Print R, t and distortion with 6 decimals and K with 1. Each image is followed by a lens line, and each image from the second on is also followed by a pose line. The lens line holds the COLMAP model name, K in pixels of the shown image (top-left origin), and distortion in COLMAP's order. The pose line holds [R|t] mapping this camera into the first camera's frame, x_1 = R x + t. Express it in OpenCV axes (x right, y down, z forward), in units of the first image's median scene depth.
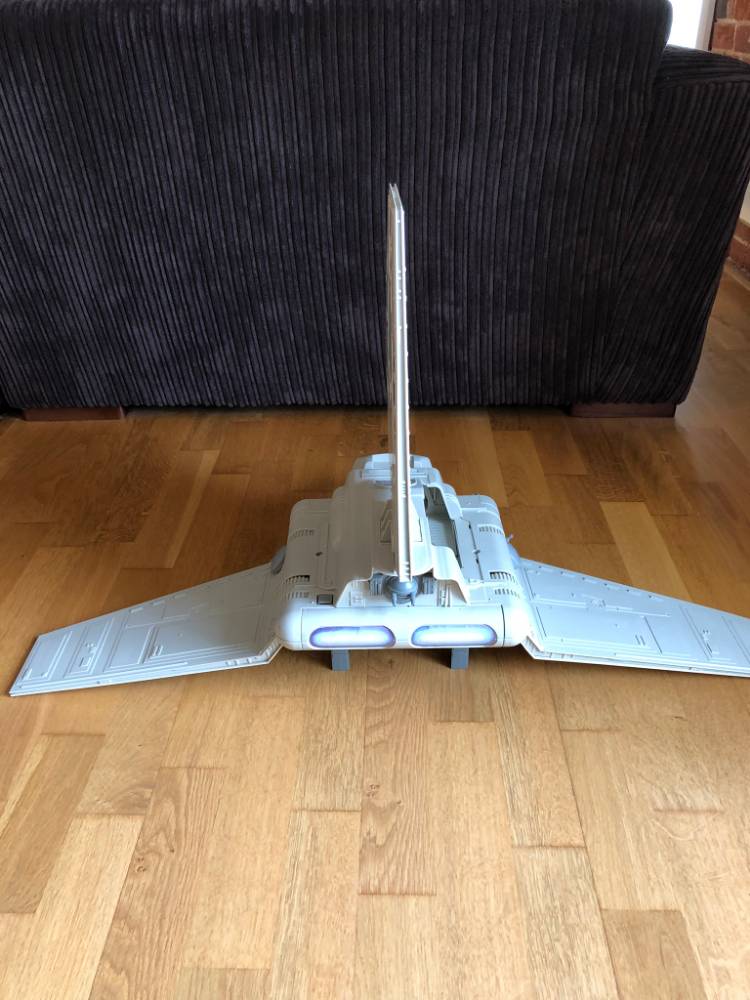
lens RADIAL K [[836.7, 0, 378.5], [0, 836.7, 497.1], [0, 0, 1]] dist [0.010426, 0.004223]
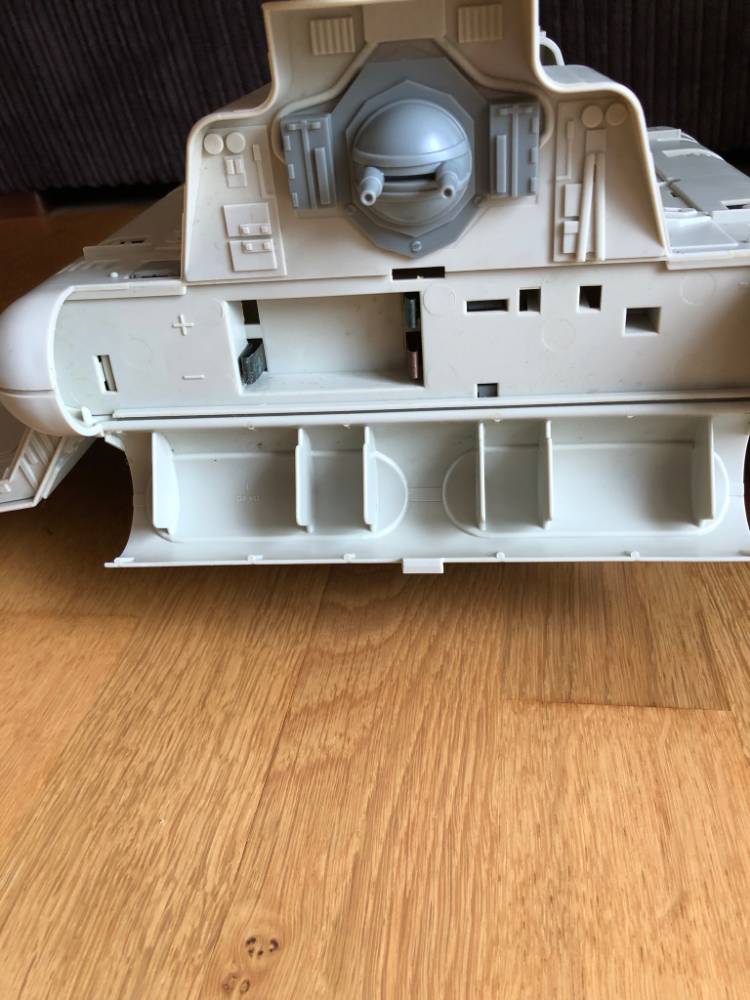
lens RADIAL K [[836.7, 0, 374.6], [0, 836.7, 516.3], [0, 0, 1]] dist [0.010426, 0.004223]
pose [[0.990191, 0.007123, -0.139542, 0.042015], [-0.002338, 0.999405, 0.034422, 0.142109], [0.139704, -0.033758, 0.989618, 0.517714]]
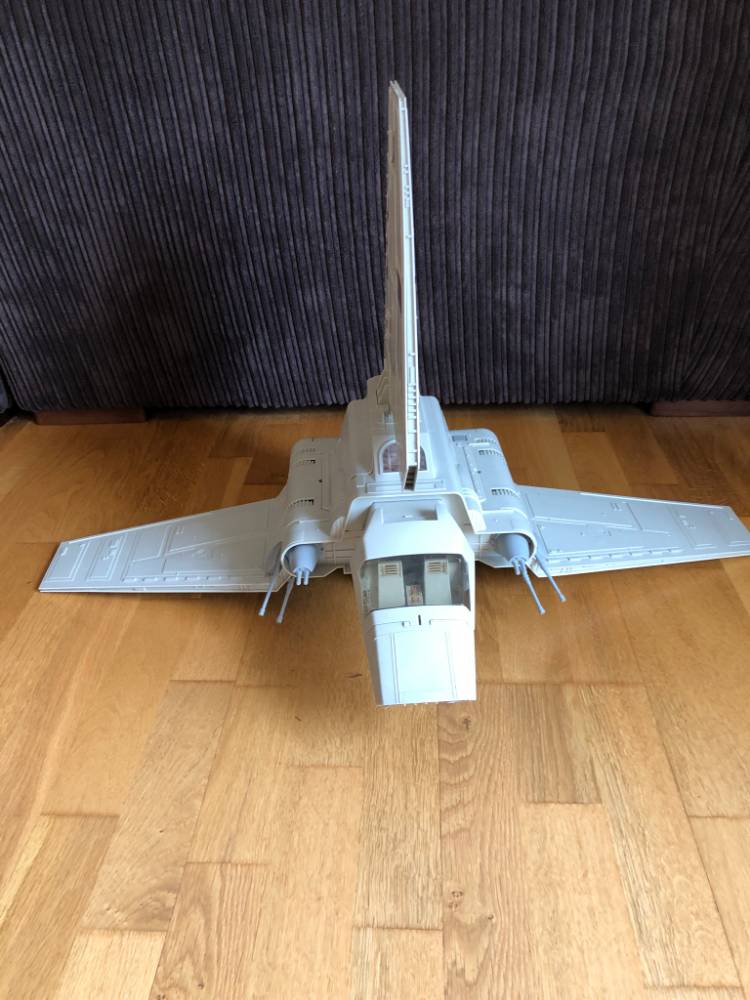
lens RADIAL K [[836.7, 0, 375.6], [0, 836.7, 497.0], [0, 0, 1]] dist [0.010426, 0.004223]
pose [[0.999385, -0.003963, -0.034843, -0.035543], [0.004083, 0.999986, 0.003382, -0.019587], [0.034829, -0.003522, 0.999387, 0.145827]]
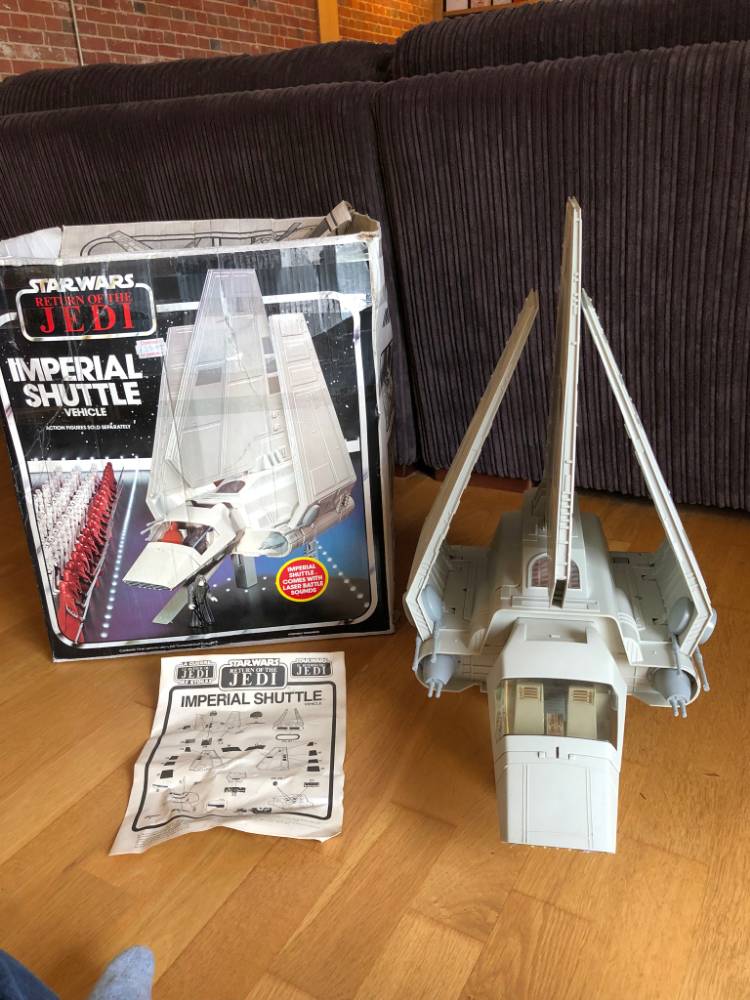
lens RADIAL K [[836.7, 0, 362.5], [0, 836.7, 496.2], [0, 0, 1]] dist [0.010426, 0.004223]
pose [[0.877307, 0.158250, -0.453089, -0.053971], [-0.215361, 0.973495, -0.076988, 0.029548], [0.428897, 0.165119, 0.888135, 0.100344]]
